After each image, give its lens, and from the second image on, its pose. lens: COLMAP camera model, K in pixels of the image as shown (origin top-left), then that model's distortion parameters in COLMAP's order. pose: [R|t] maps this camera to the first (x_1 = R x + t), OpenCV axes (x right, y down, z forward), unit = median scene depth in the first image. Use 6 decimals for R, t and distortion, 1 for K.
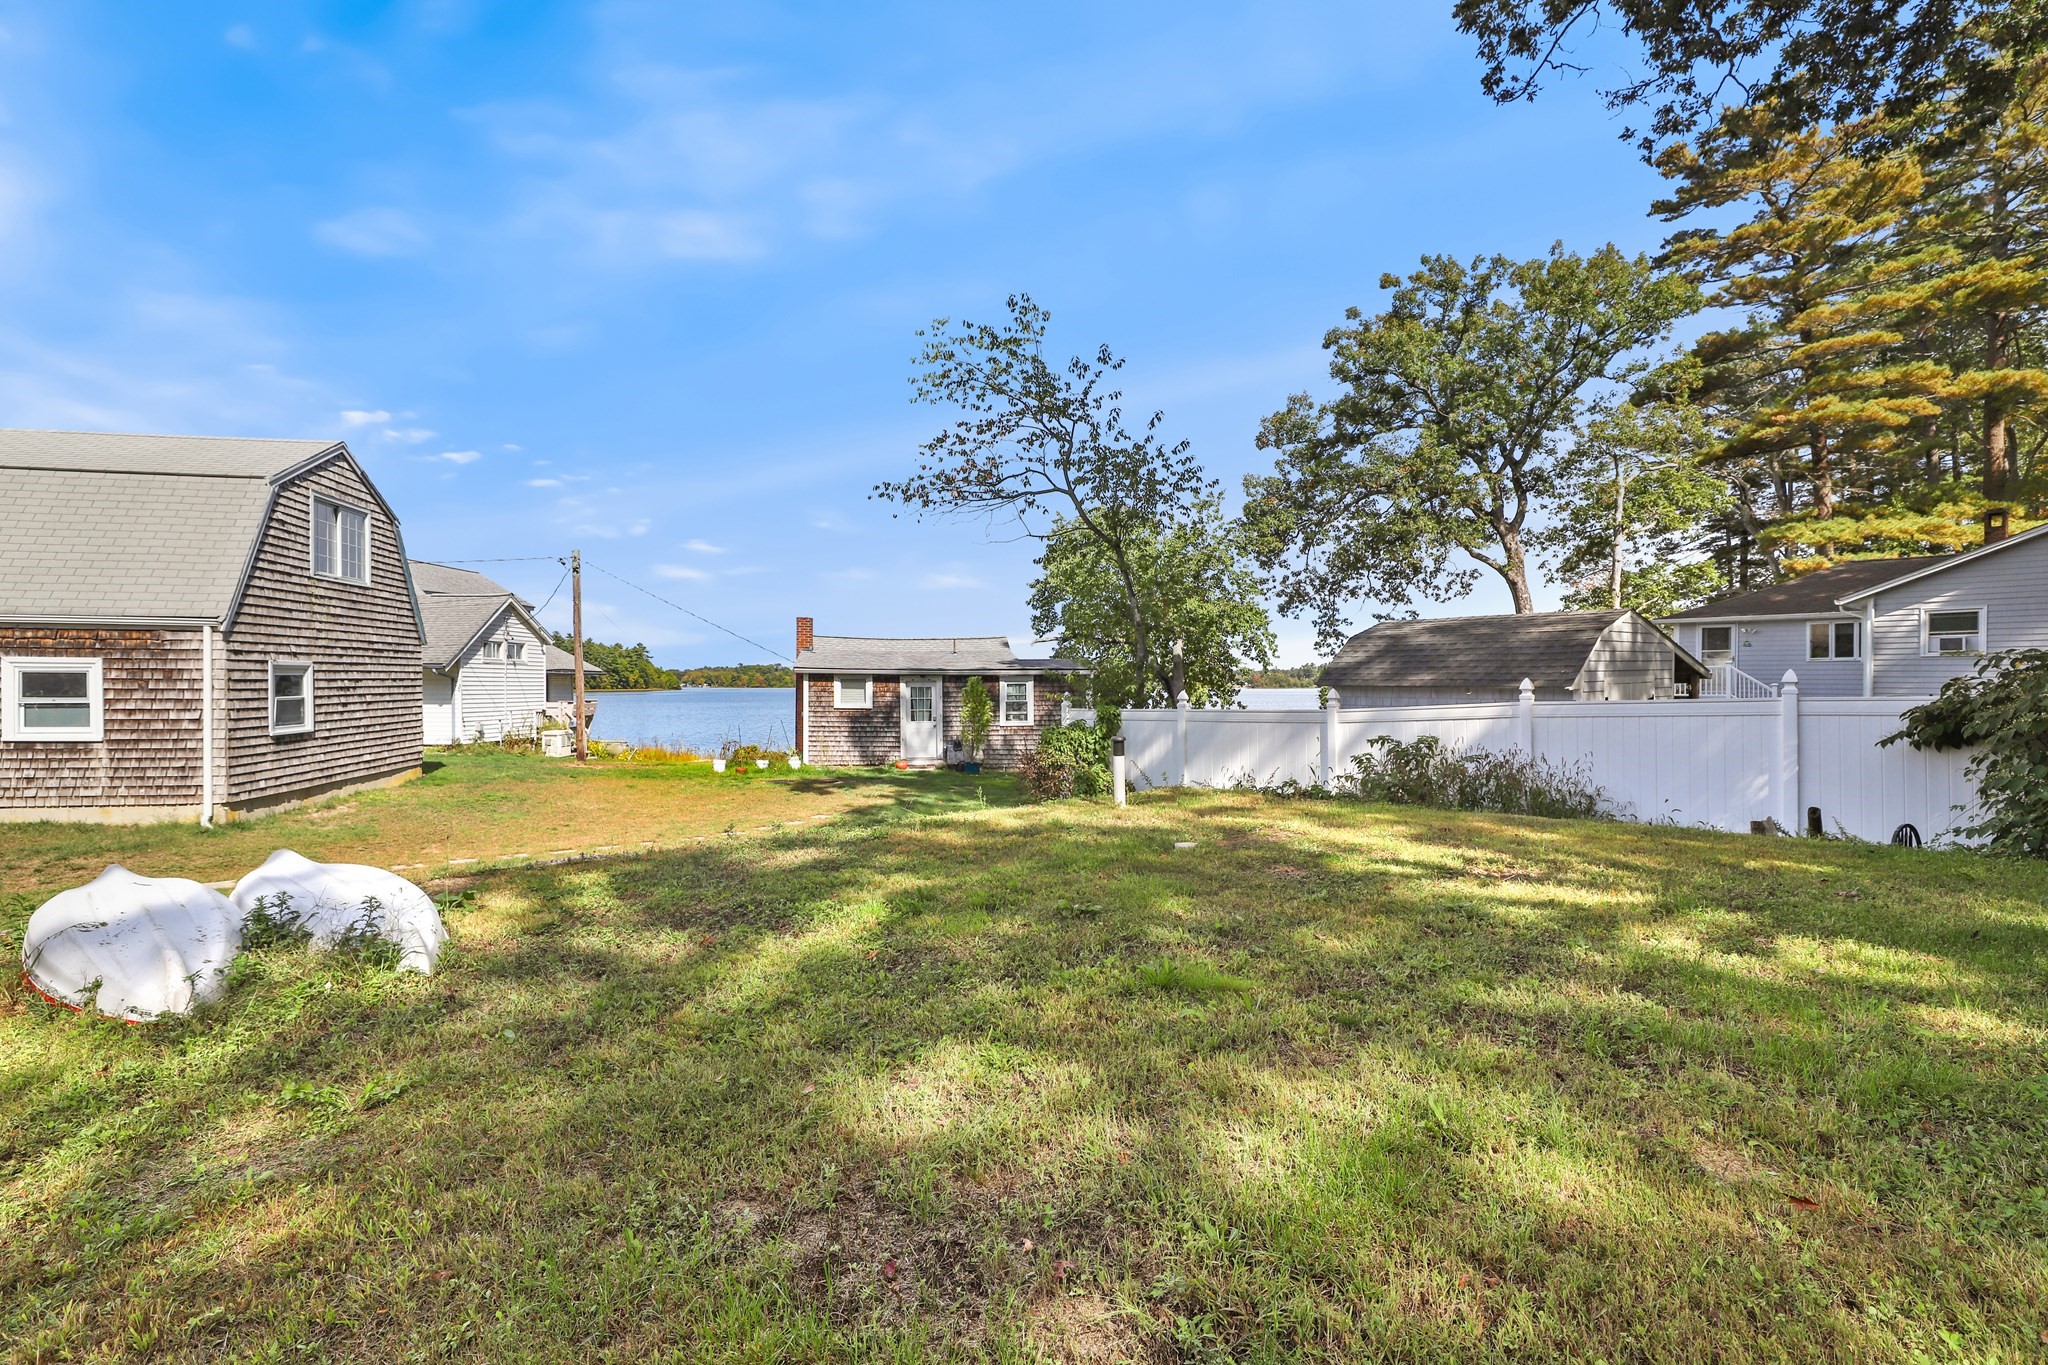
lens RADIAL K [[946.0, 0, 1028.7], [0, 946.0, 671.2], [0, 0, 1]] dist [-0.002138, -0.000227]
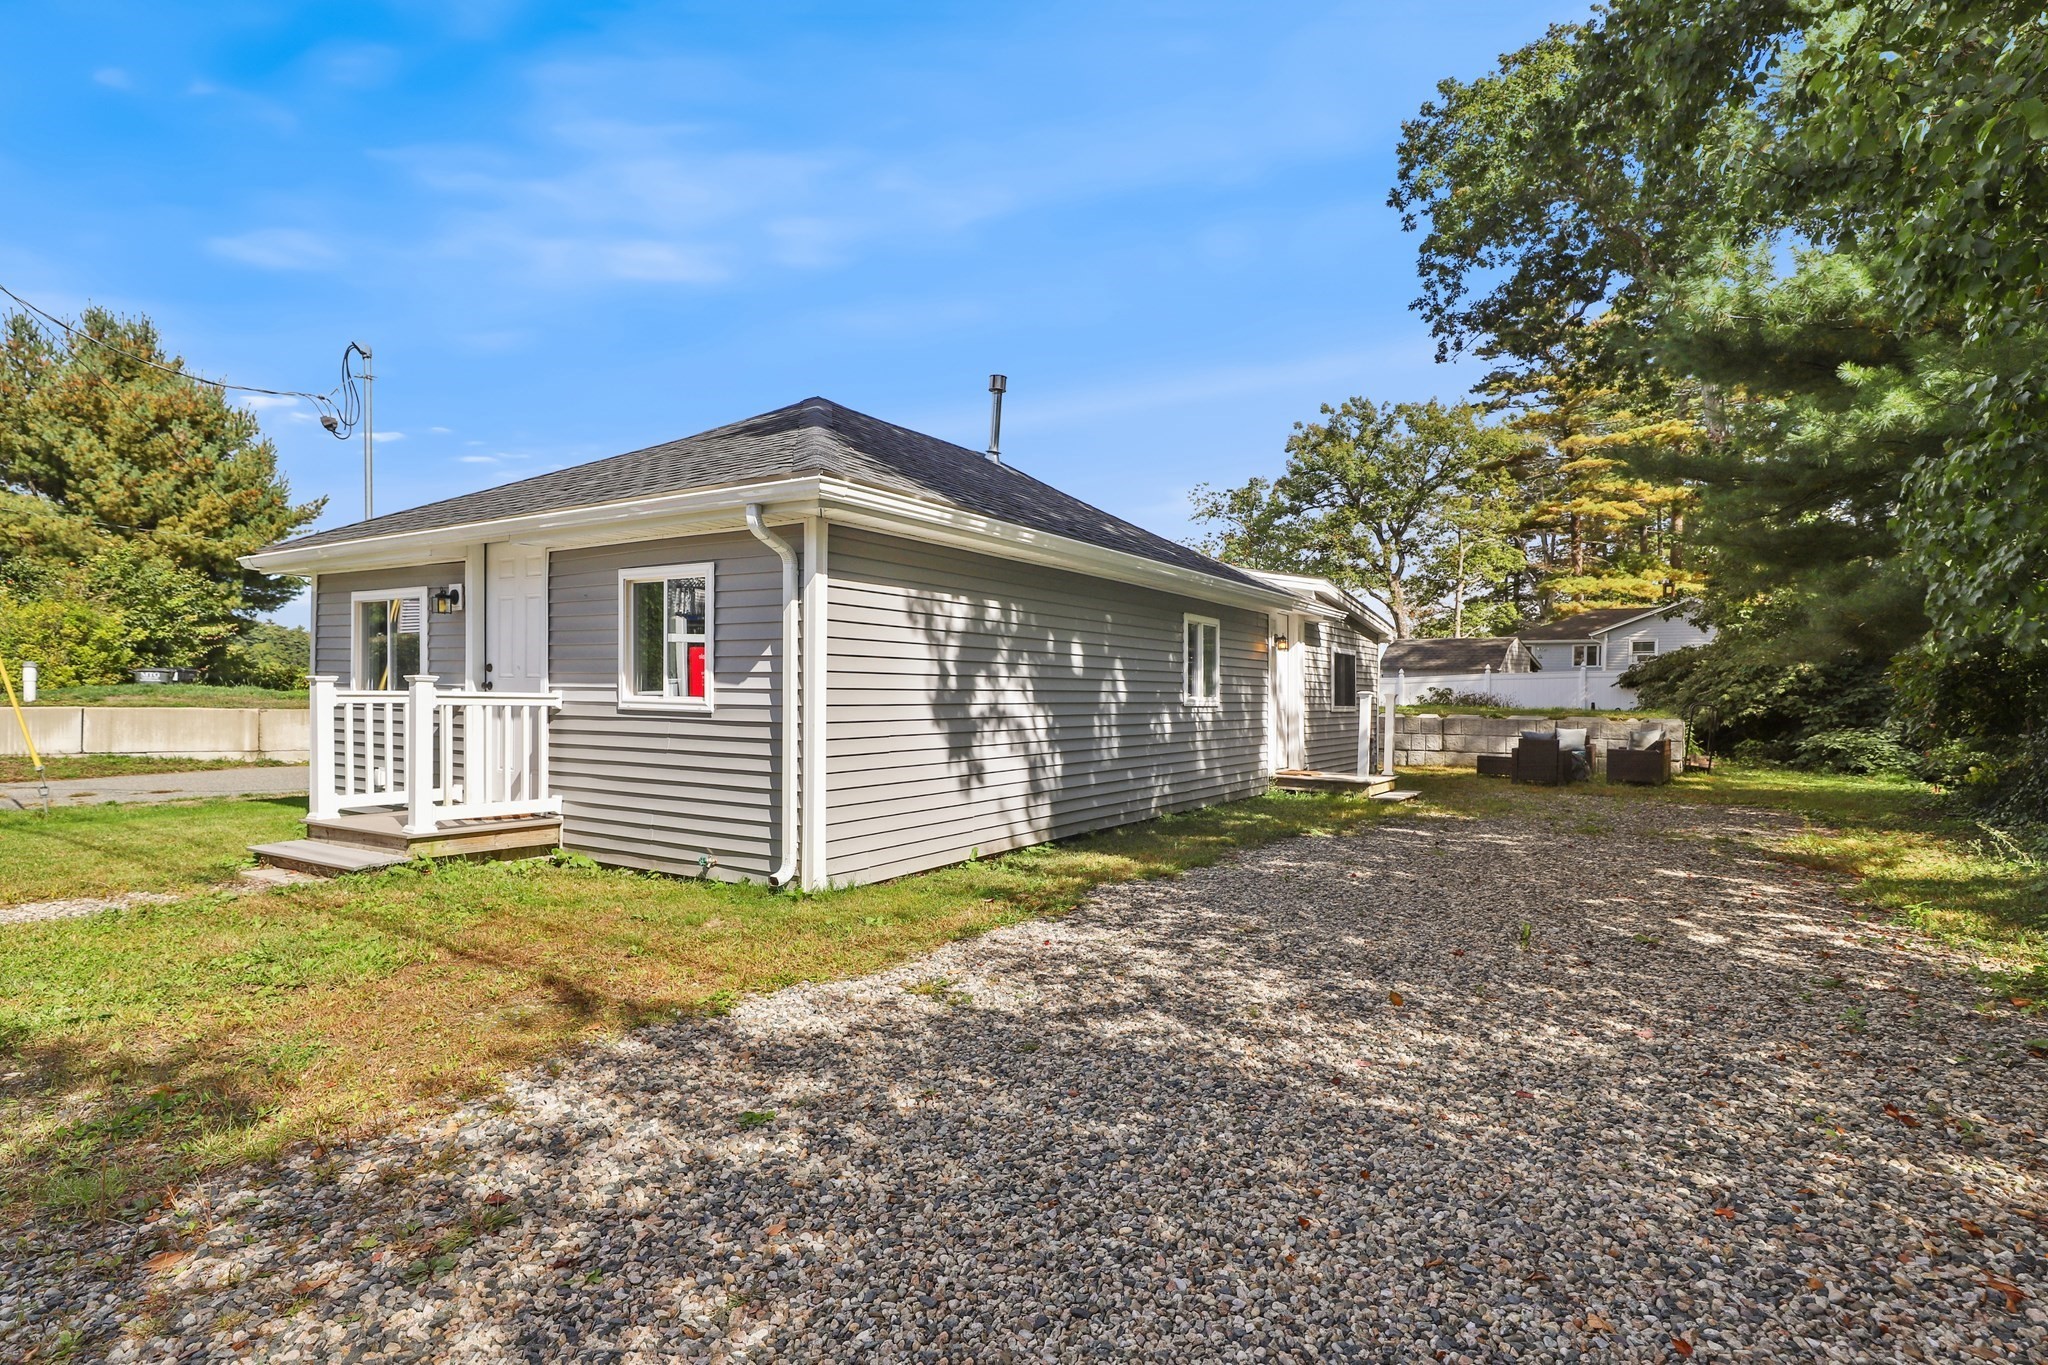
lens RADIAL K [[1048.4, 0, 966.7], [0, 1048.4, 691.5], [0, 0, 1]] dist [-0.012358, 0.000287]
pose [[0.983092, 0.014799, 0.182516, -0.461496], [-0.016108, 0.999854, 0.005690, 0.029703], [-0.182405, -0.008534, 0.983186, -0.507808]]
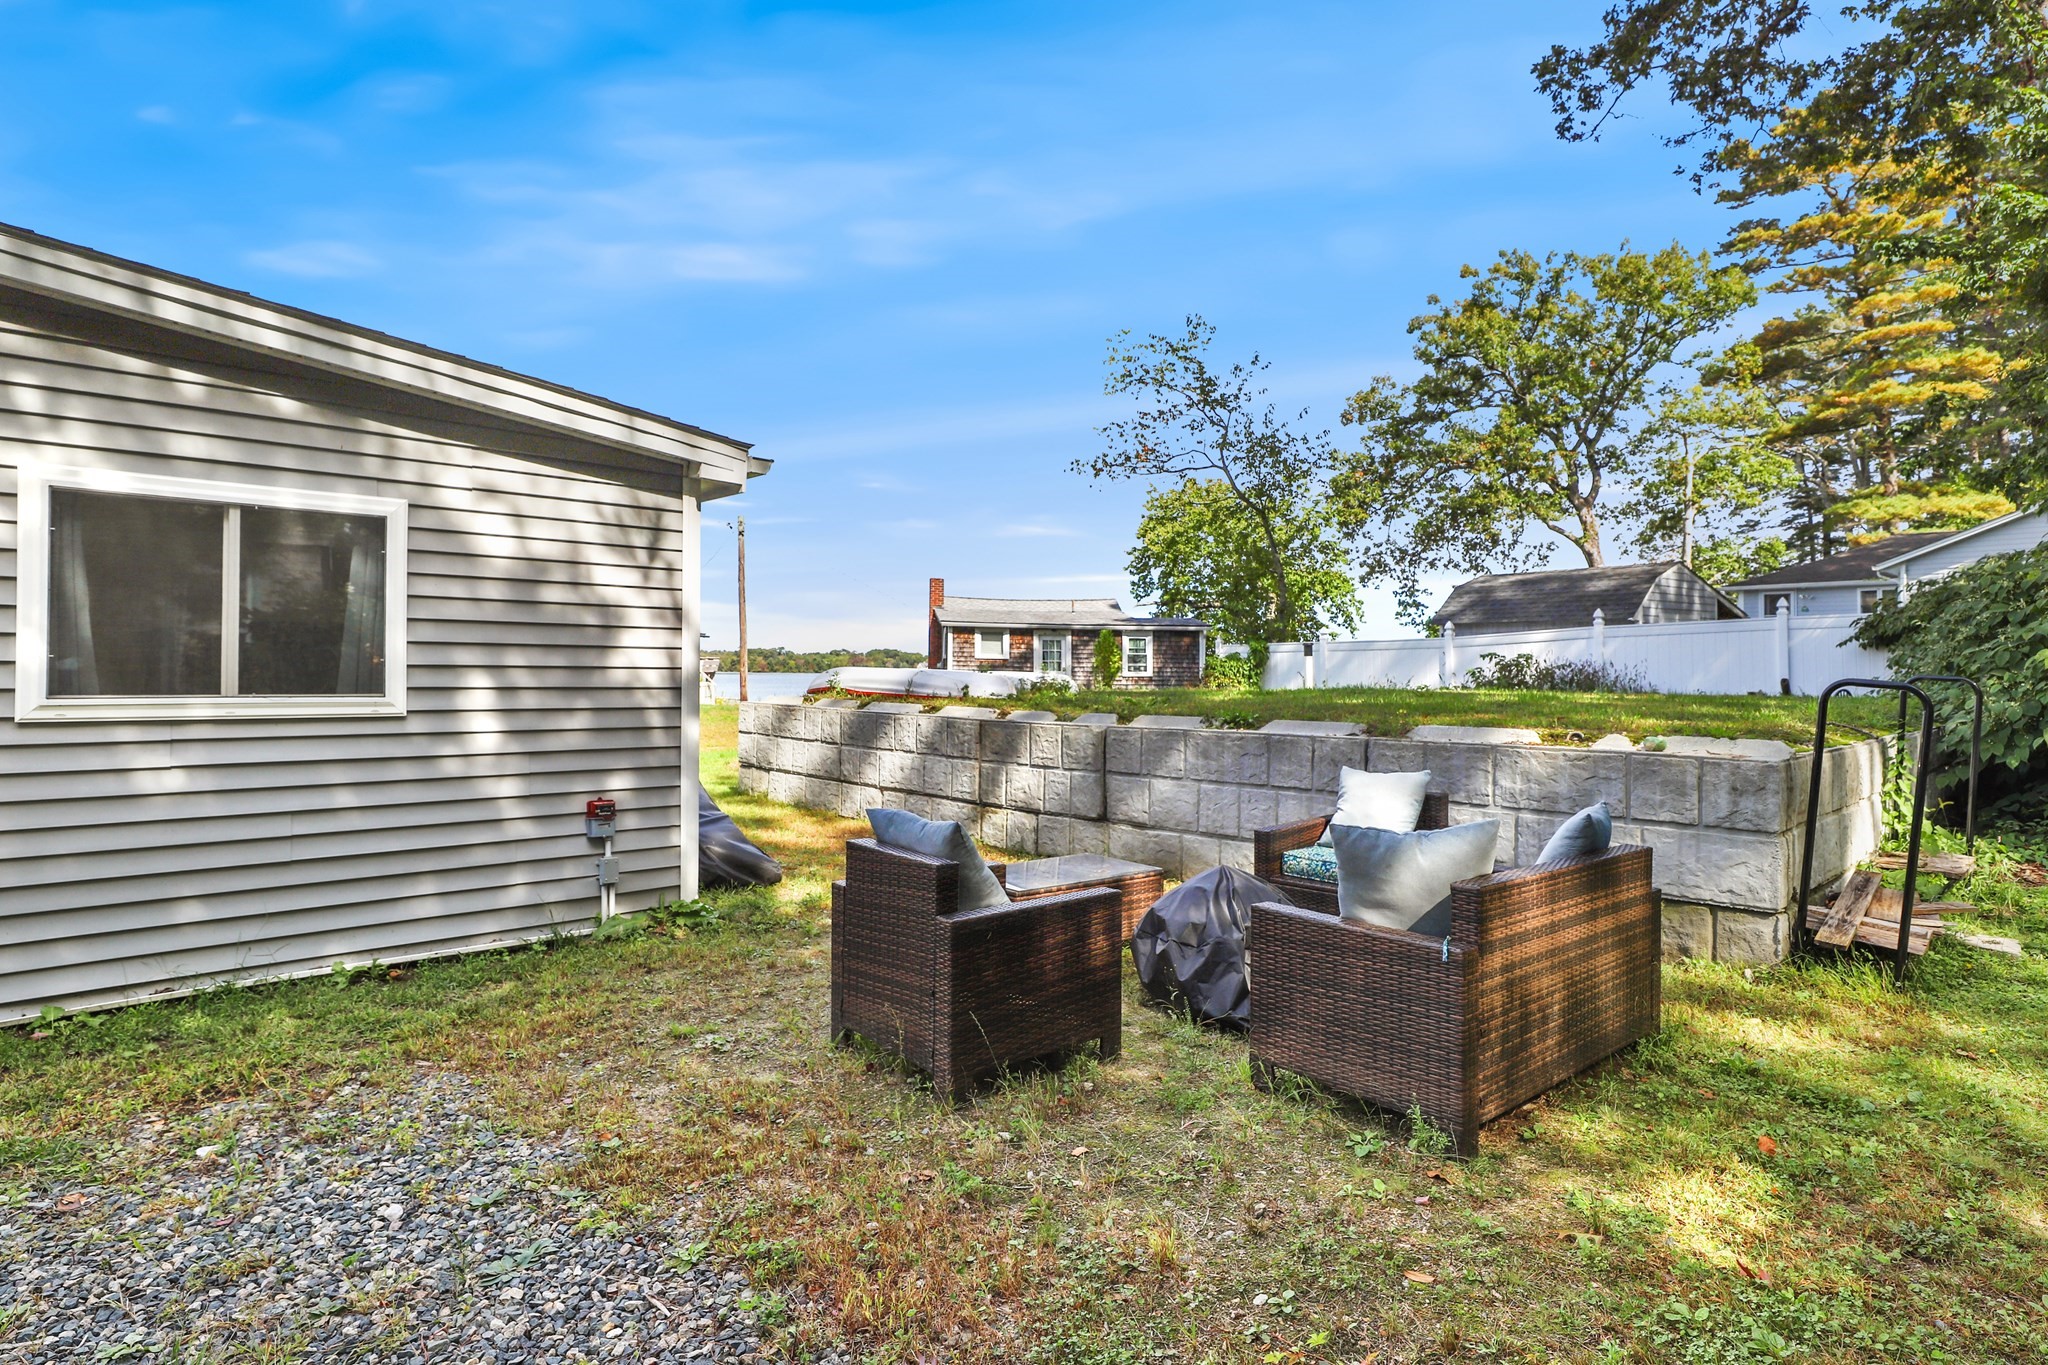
lens RADIAL K [[1048.4, 0, 1031.4], [0, 1048.4, 615.4], [0, 0, 1]] dist [-0.012358, 0.000287]
pose [[0.999791, 0.008526, -0.018598, -0.086732], [-0.009288, 0.999105, -0.041257, 0.028902], [0.018229, 0.041422, 0.998975, -0.171584]]
